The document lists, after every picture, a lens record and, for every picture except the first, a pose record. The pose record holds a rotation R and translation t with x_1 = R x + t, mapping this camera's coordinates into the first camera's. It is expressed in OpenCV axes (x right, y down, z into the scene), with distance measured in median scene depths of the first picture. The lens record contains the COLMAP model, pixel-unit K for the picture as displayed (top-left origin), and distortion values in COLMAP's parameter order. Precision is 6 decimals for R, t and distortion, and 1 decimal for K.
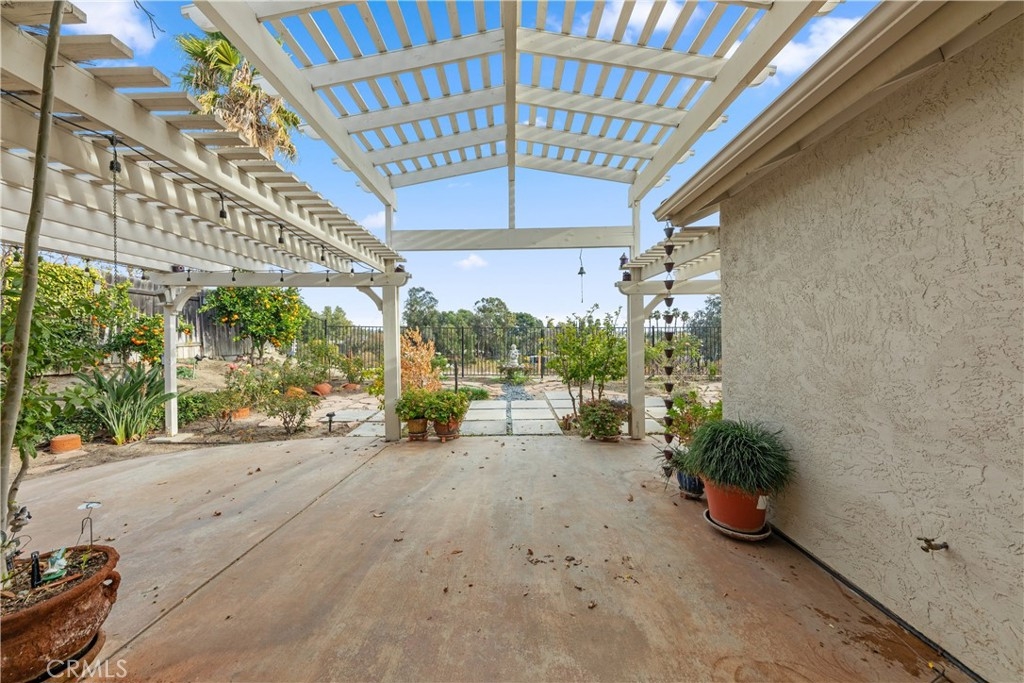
lens RADIAL K [[355.1, 0, 508.2], [0, 355.1, 337.8], [0, 0, 1]] dist [0.010518, -0.004654]
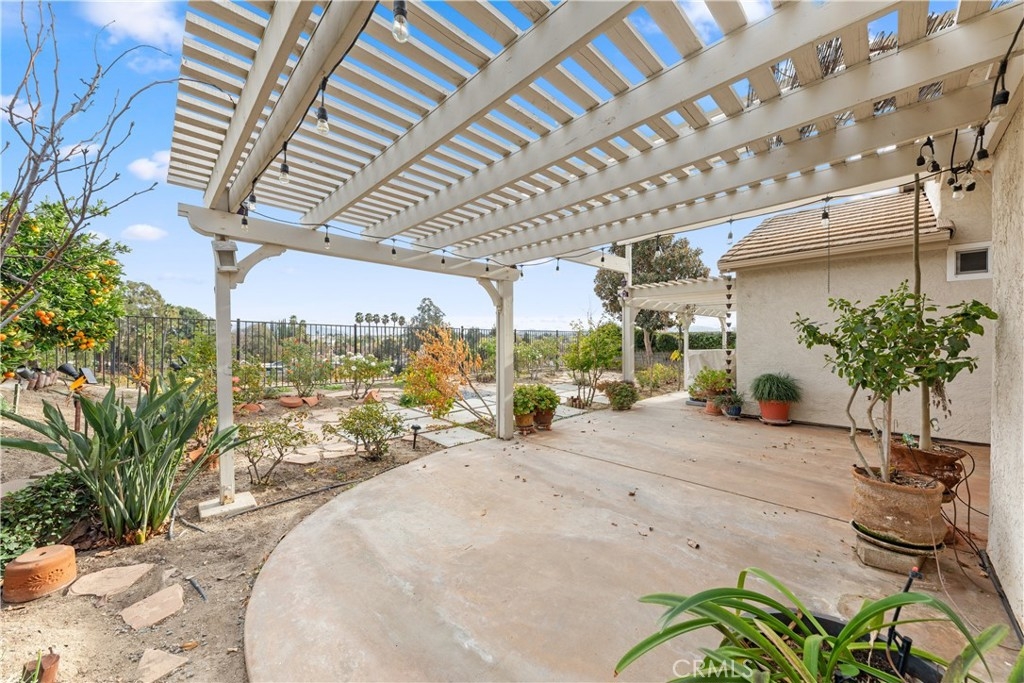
lens RADIAL K [[371.5, 0, 507.2], [0, 371.5, 341.7], [0, 0, 1]] dist [0.004896, -0.001616]
pose [[0.712243, -0.000276, 0.701932, -1.067954], [0.000670, 1.000000, -0.000286, 0.021445], [-0.701932, 0.000674, 0.712243, 0.271863]]
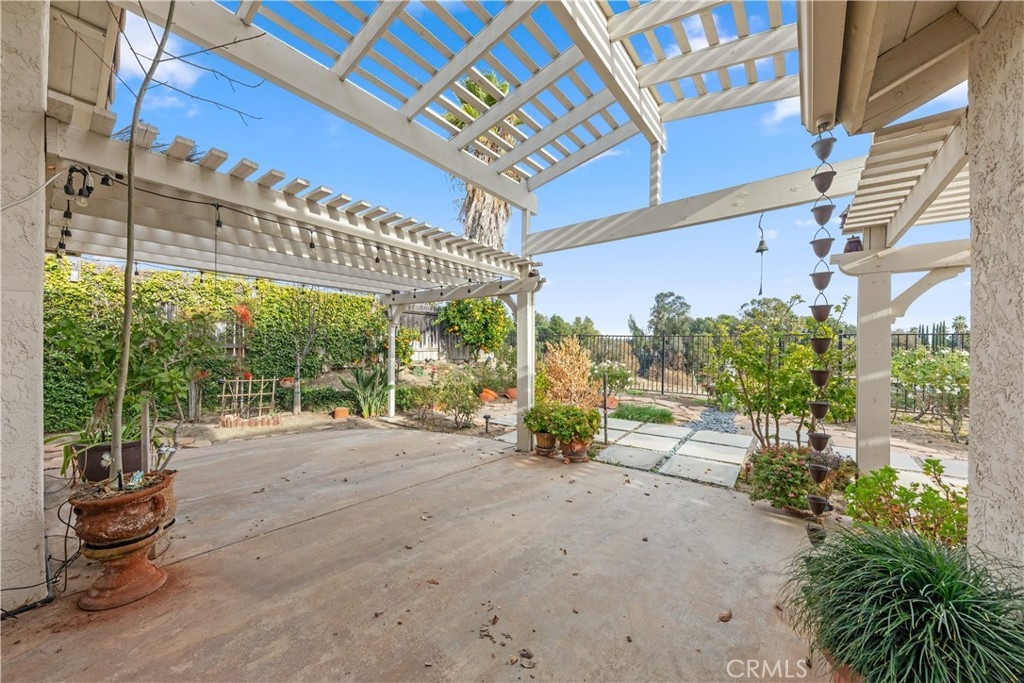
lens RADIAL K [[371.5, 0, 509.7], [0, 371.5, 347.1], [0, 0, 1]] dist [0.004896, -0.001616]
pose [[0.791267, 0.013433, -0.611323, 0.265750], [-0.014660, 0.999888, 0.002996, 0.002061], [0.611295, 0.006591, 0.791376, 0.173236]]
